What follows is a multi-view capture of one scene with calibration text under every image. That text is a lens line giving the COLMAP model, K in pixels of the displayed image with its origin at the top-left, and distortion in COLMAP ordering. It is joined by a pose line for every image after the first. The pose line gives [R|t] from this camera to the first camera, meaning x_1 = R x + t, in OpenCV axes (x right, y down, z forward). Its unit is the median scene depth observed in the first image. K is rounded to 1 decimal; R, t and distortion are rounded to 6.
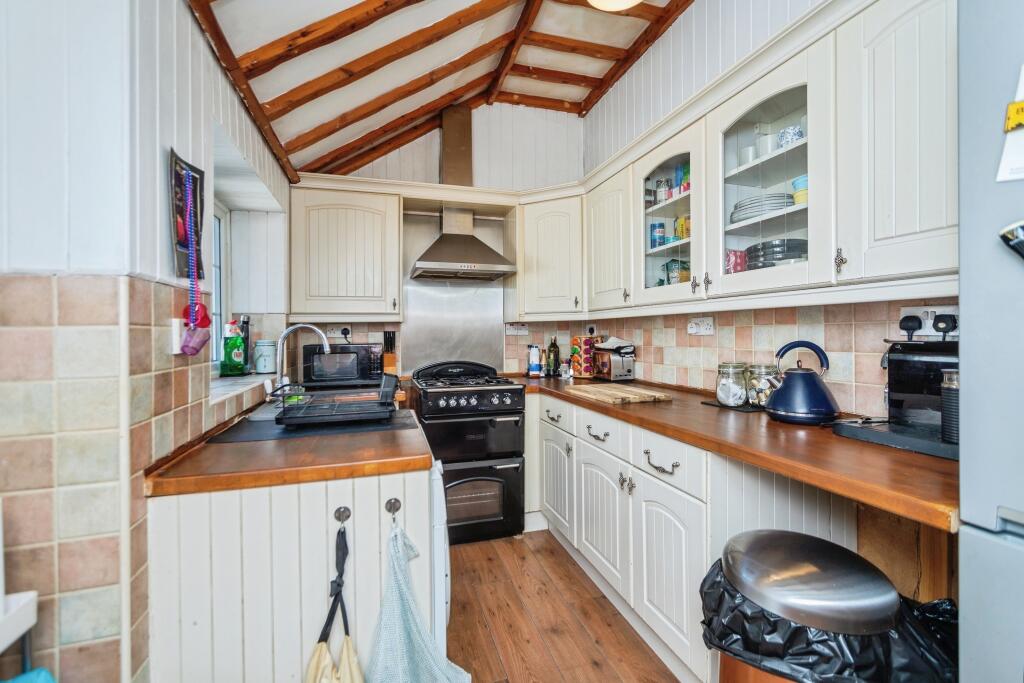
lens RADIAL K [[437.4, 0, 514.8], [0, 437.4, 337.5], [0, 0, 1]] dist [-0.002219, 0.000706]
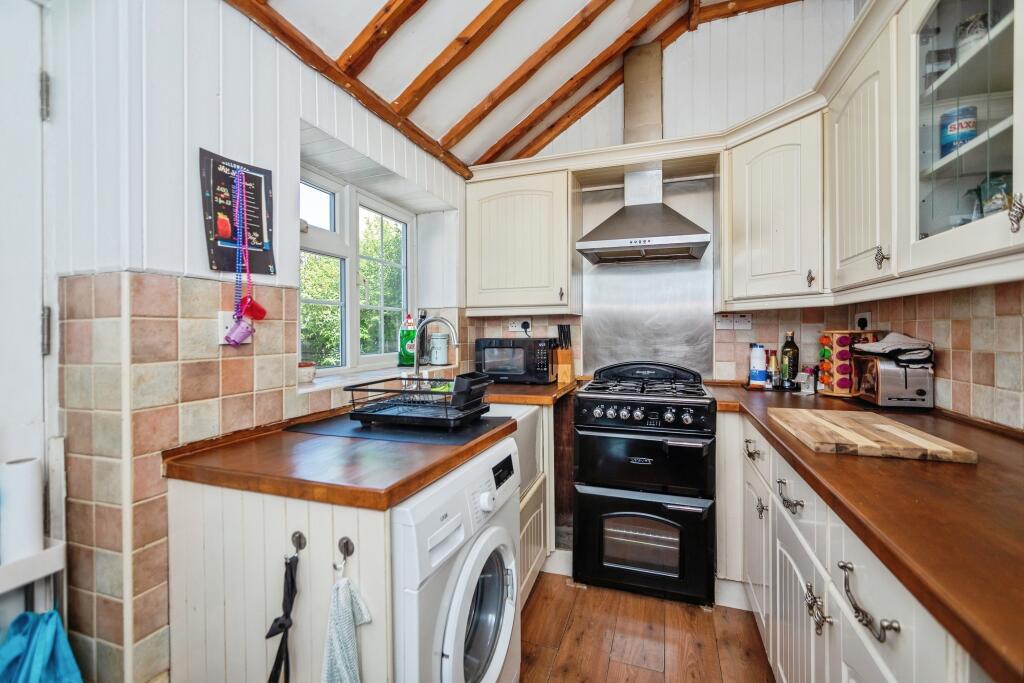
lens RADIAL K [[437.4, 0, 511.3], [0, 437.4, 333.4], [0, 0, 1]] dist [-0.002219, 0.000706]
pose [[0.806693, 0.008510, -0.590909, 0.170455], [-0.007182, 0.999964, 0.004596, 0.000371], [0.590927, 0.000536, 0.806725, 0.226704]]
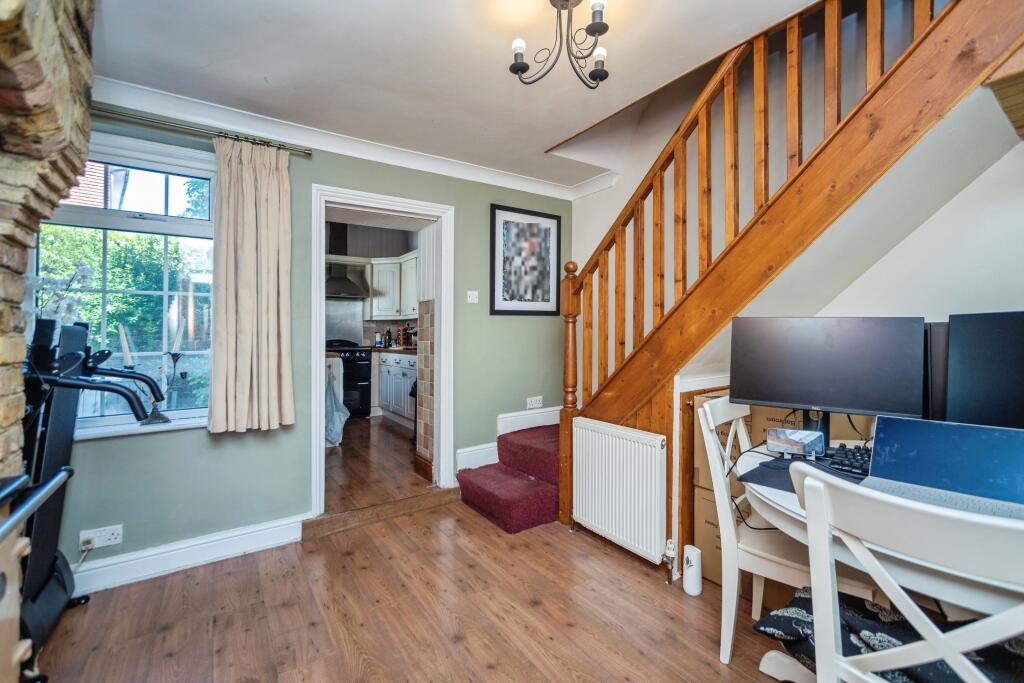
lens RADIAL K [[437.4, 0, 513.8], [0, 437.4, 332.7], [0, 0, 1]] dist [-0.002219, 0.000706]
pose [[0.955039, 0.010716, 0.296286, 0.052798], [-0.008896, 0.999932, -0.007489, 0.038930], [-0.296346, 0.004516, 0.955070, -1.338947]]
